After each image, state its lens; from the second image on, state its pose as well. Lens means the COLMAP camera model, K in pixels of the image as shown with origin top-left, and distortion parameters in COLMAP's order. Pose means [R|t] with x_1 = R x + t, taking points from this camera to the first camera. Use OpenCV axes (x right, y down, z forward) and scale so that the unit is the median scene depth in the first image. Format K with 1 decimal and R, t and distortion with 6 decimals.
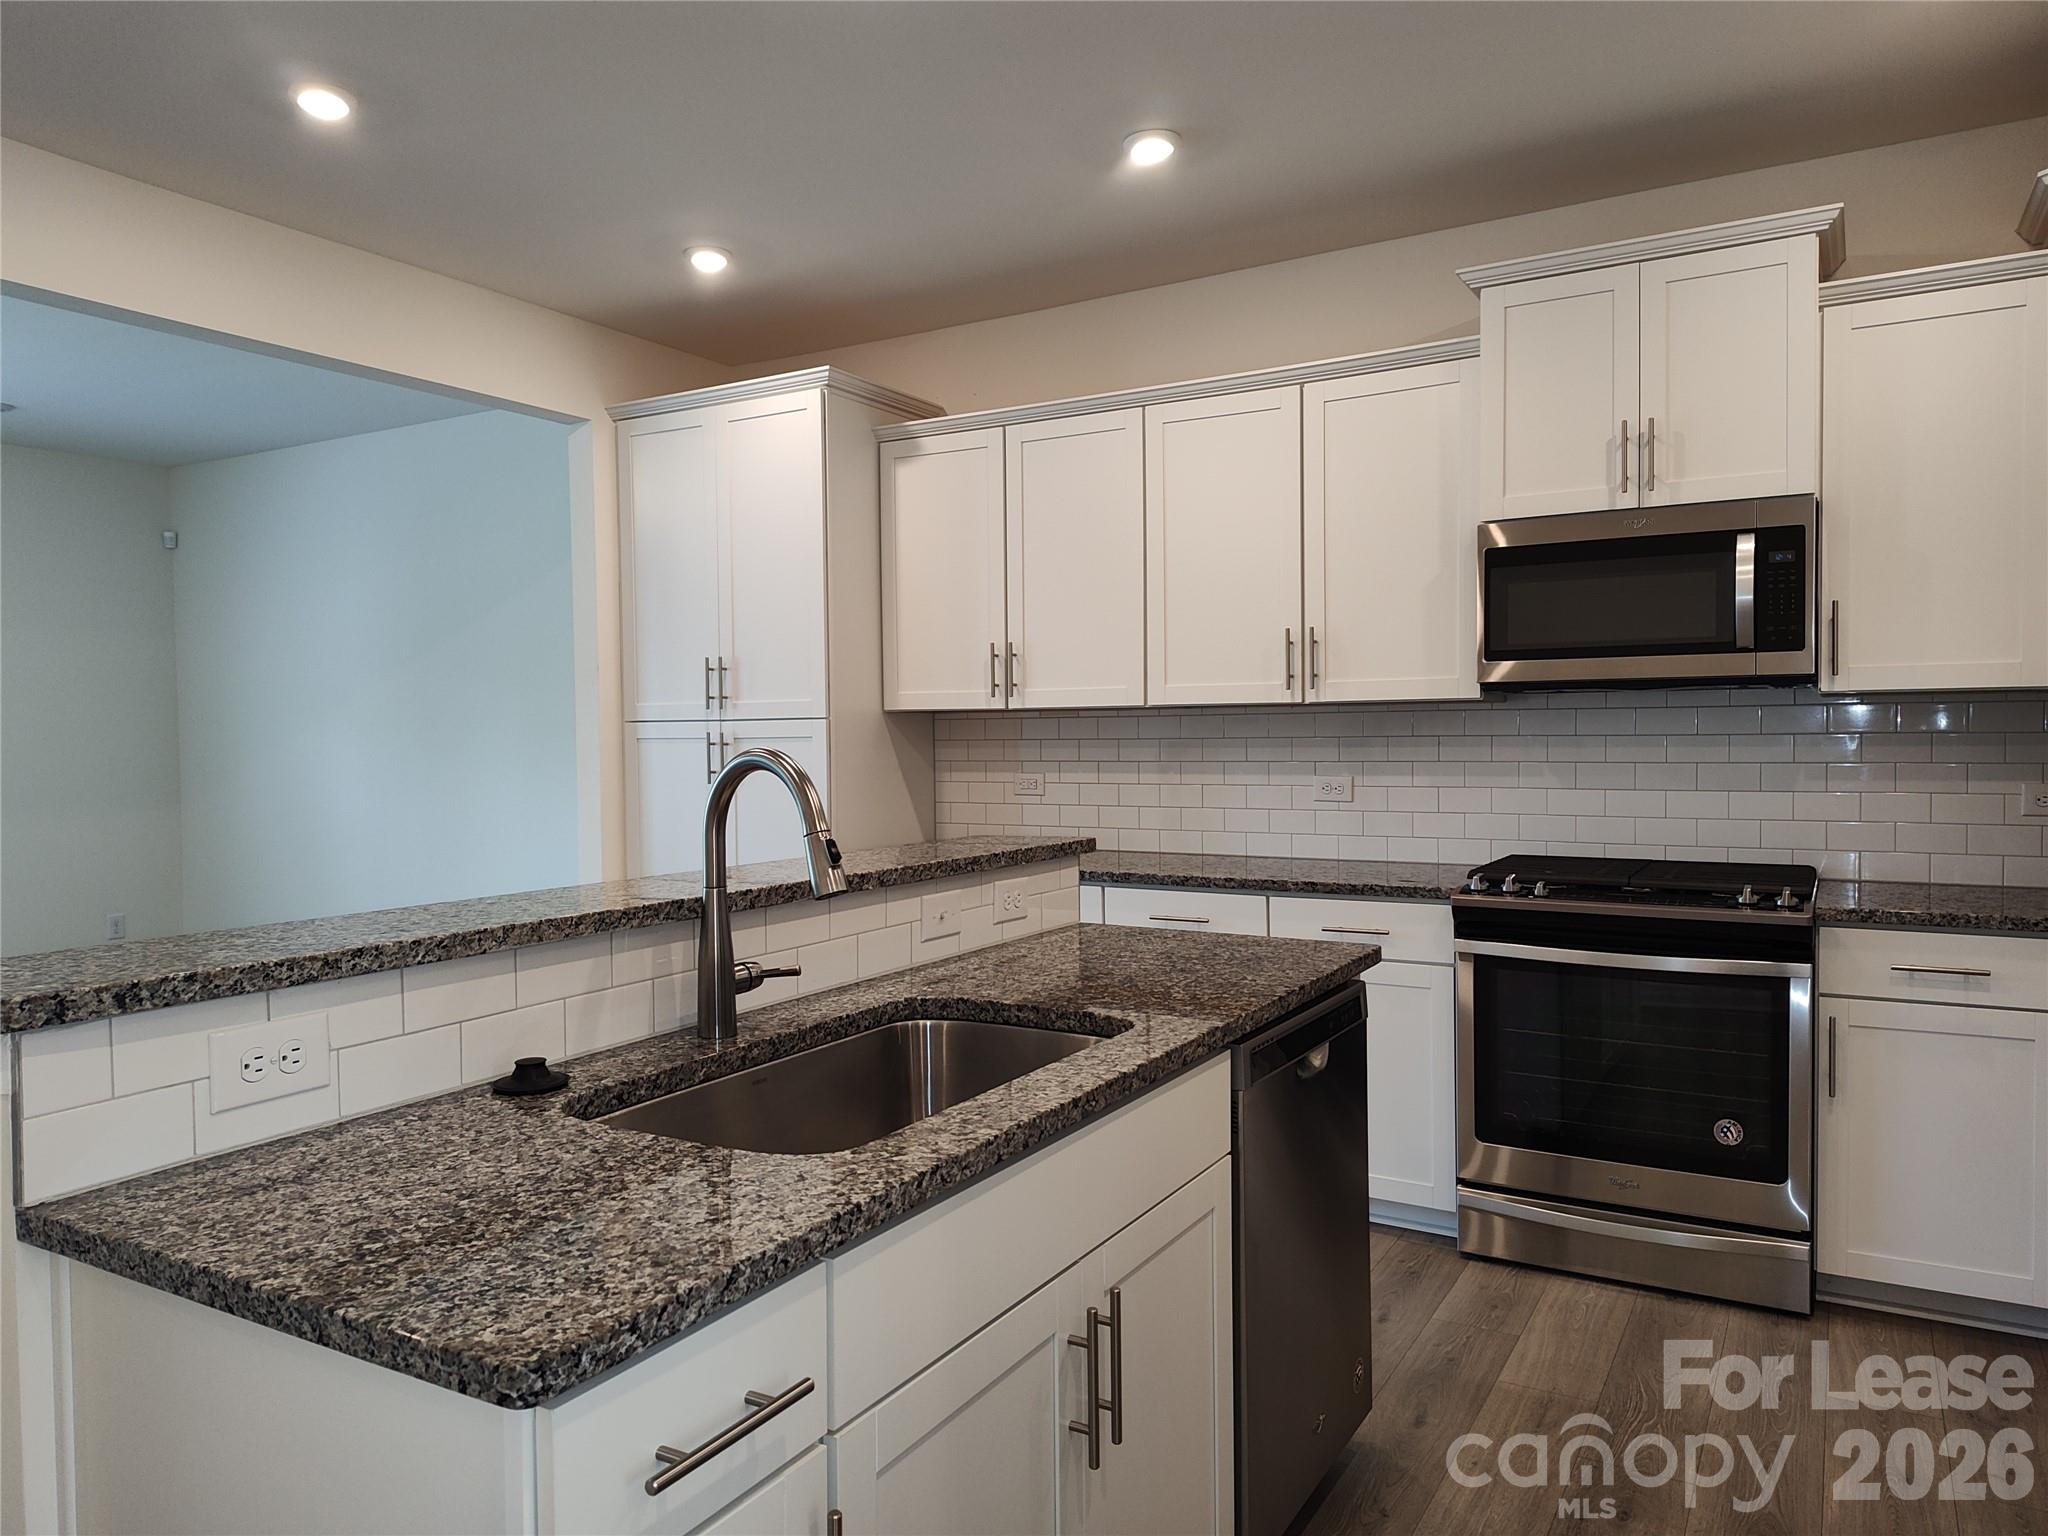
lens RADIAL K [[1386.3, 0, 1014.8], [0, 1386.3, 766.0], [0, 0, 1]] dist [0.052103, -0.053450]
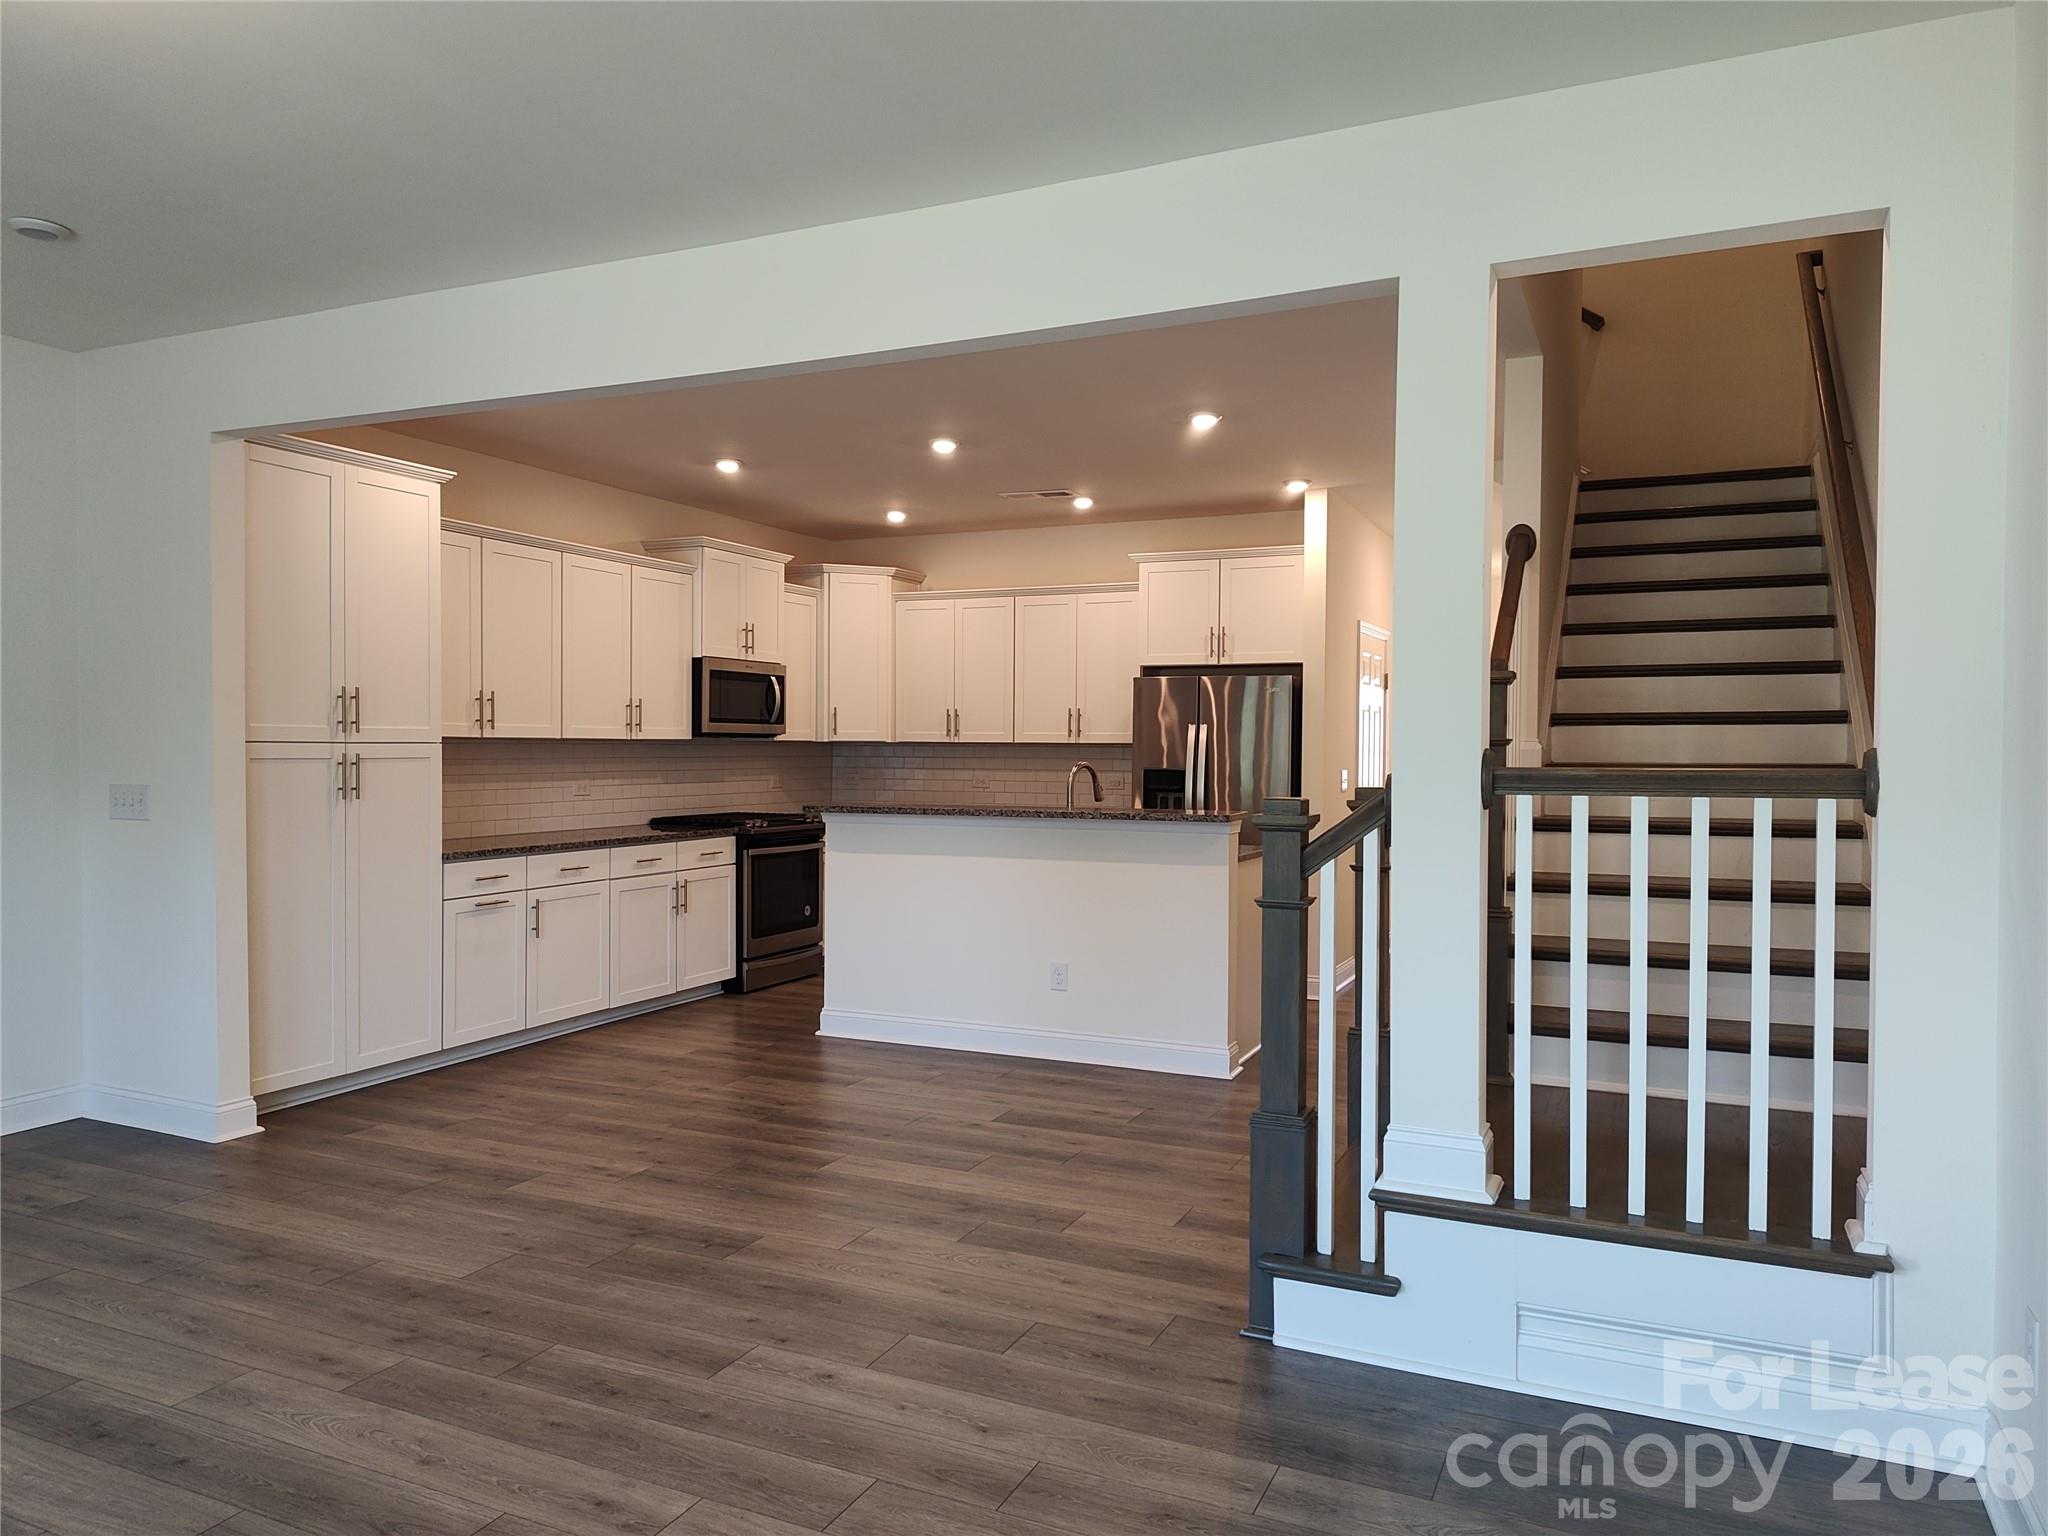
lens RADIAL K [[1386.3, 0, 1022.0], [0, 1386.3, 762.2], [0, 0, 1]] dist [0.052103, -0.053450]
pose [[-0.104418, -0.002195, 0.994531, -2.077830], [0.020767, 0.999775, 0.004387, -0.016161], [-0.994317, 0.021111, -0.104348, 0.856835]]
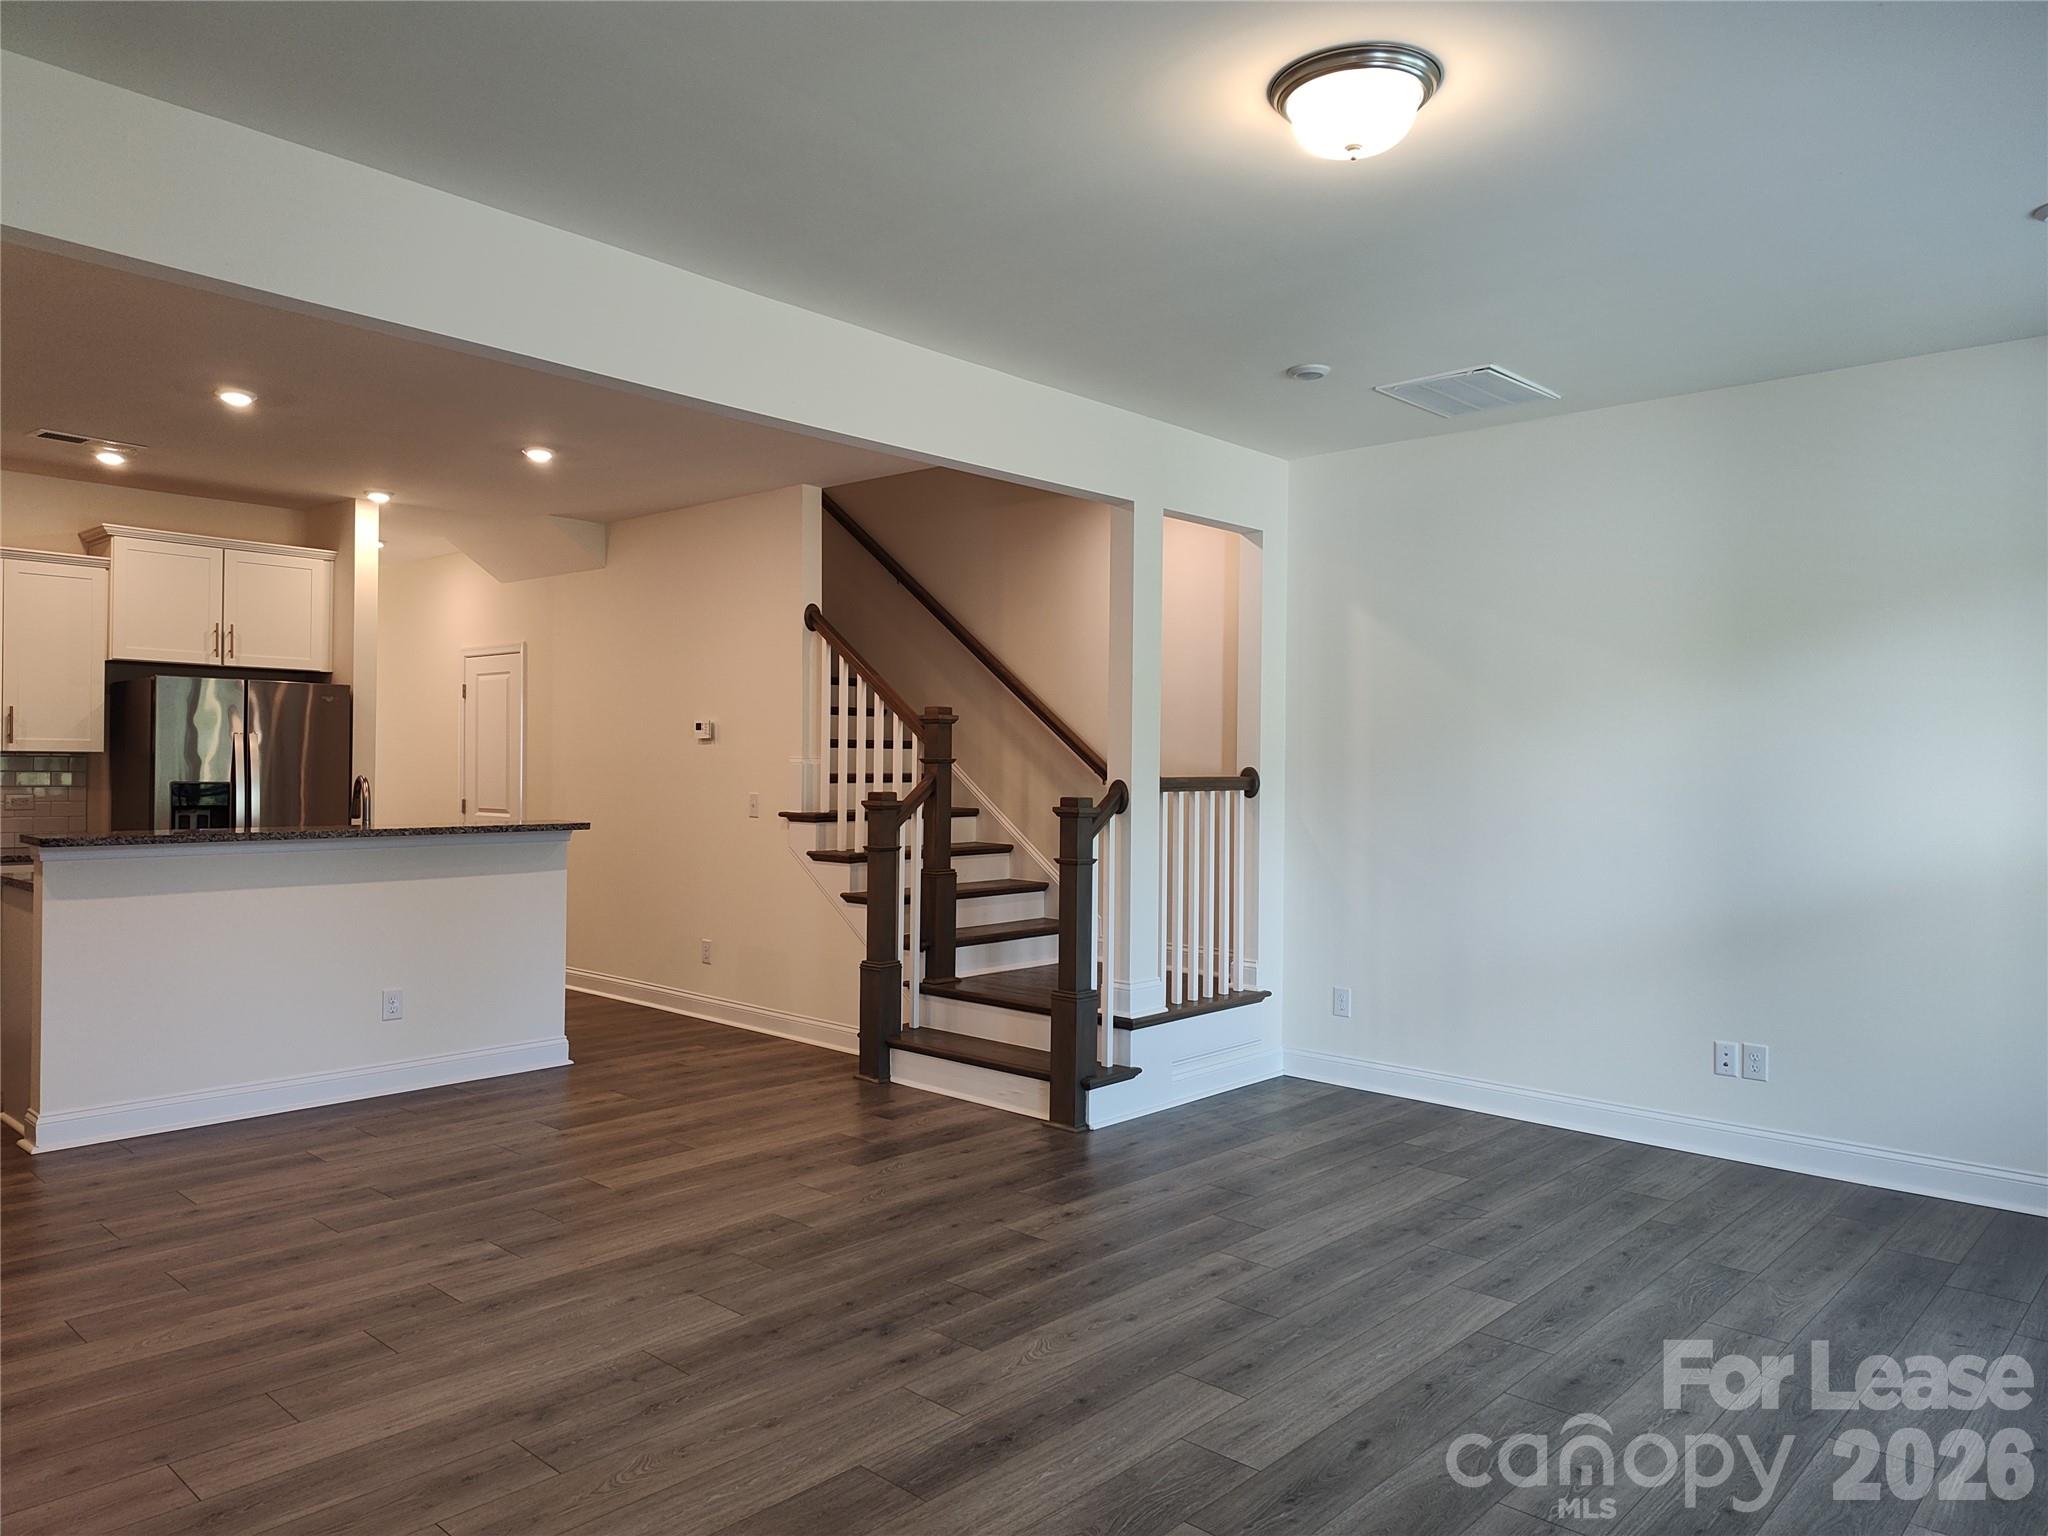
lens RADIAL K [[1386.3, 0, 1016.0], [0, 1386.3, 767.8], [0, 0, 1]] dist [0.052103, -0.053450]
pose [[-0.978544, -0.000978, 0.206034, -1.345629], [0.003956, 0.999715, 0.023533, -0.057138], [-0.205998, 0.023844, -0.978262, 2.203363]]
